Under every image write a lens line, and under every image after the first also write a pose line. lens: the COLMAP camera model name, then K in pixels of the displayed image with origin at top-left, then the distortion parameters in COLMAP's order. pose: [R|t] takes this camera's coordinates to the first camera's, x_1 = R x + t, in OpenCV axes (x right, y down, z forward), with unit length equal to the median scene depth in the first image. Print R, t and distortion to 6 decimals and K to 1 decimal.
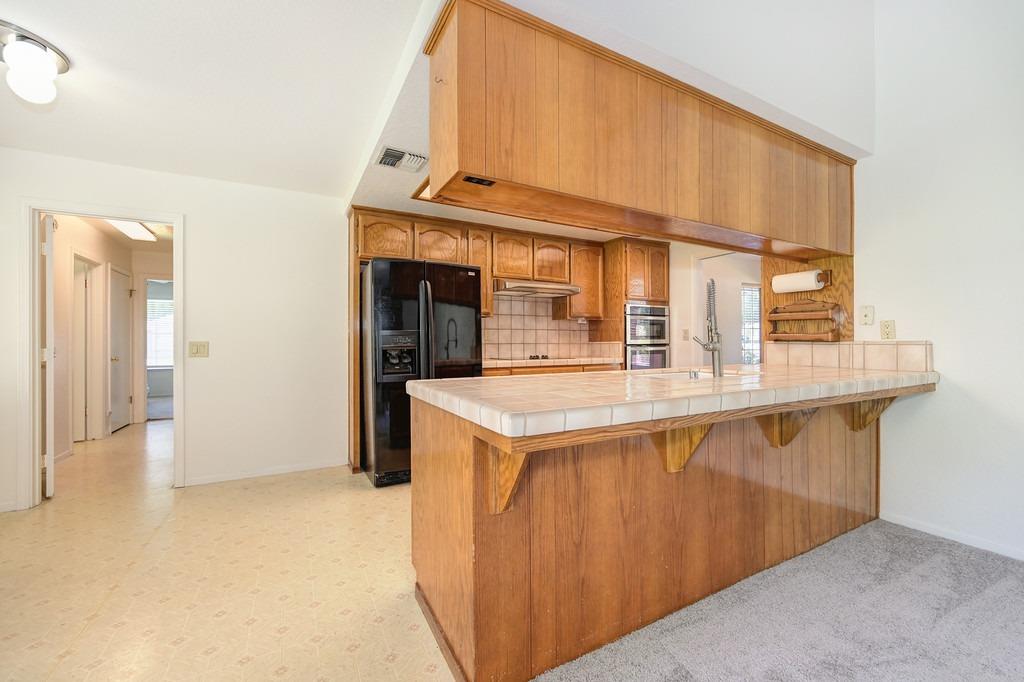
lens RADIAL K [[410.7, 0, 510.8], [0, 410.7, 341.9], [0, 0, 1]] dist [0.001483, 0.000259]
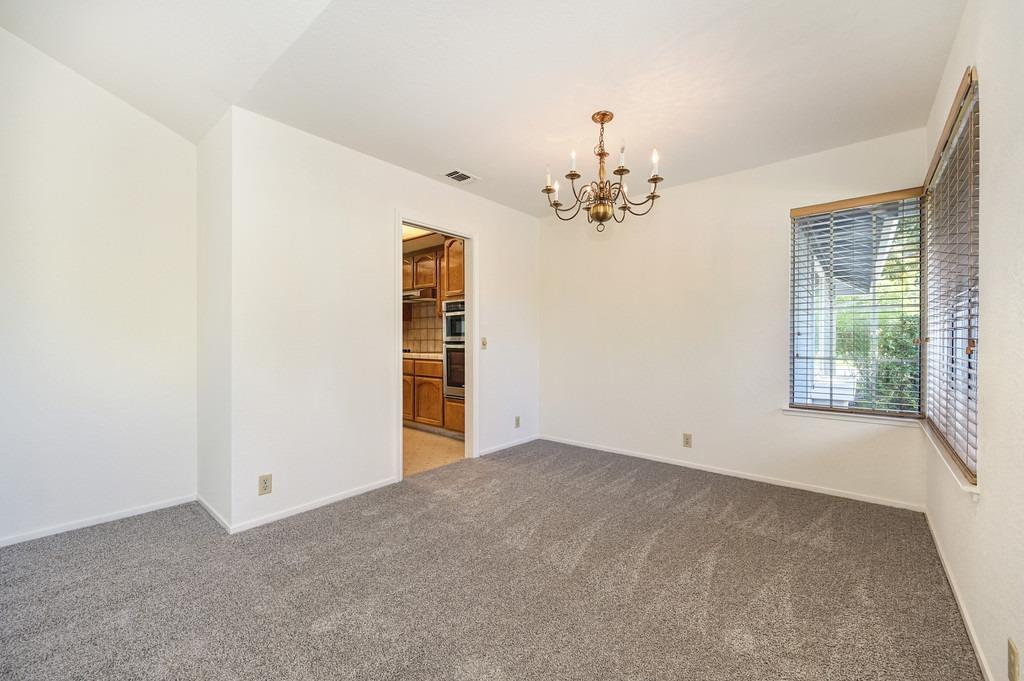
lens RADIAL K [[406.3, 0, 512.1], [0, 406.3, 337.4], [0, 0, 1]] dist [-0.000064, -0.000062]
pose [[0.356258, -0.000053, -0.934388, 1.904879], [-0.001586, 0.999999, -0.000661, -0.005797], [0.934386, 0.001717, 0.356257, 1.204583]]
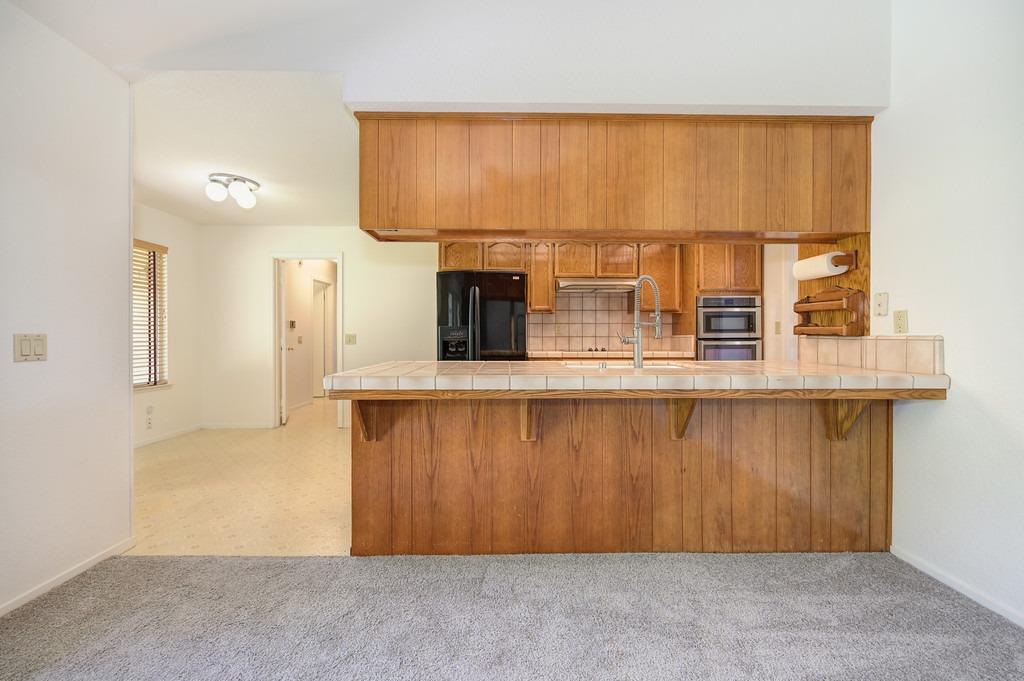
lens RADIAL K [[406.3, 0, 512.1], [0, 406.3, 337.4], [0, 0, 1]] dist [-0.000064, -0.000062]
pose [[0.882323, 0.006029, -0.470605, 0.517455], [-0.003094, 0.999971, 0.007011, -0.001728], [0.470634, -0.004730, 0.882316, -0.054189]]
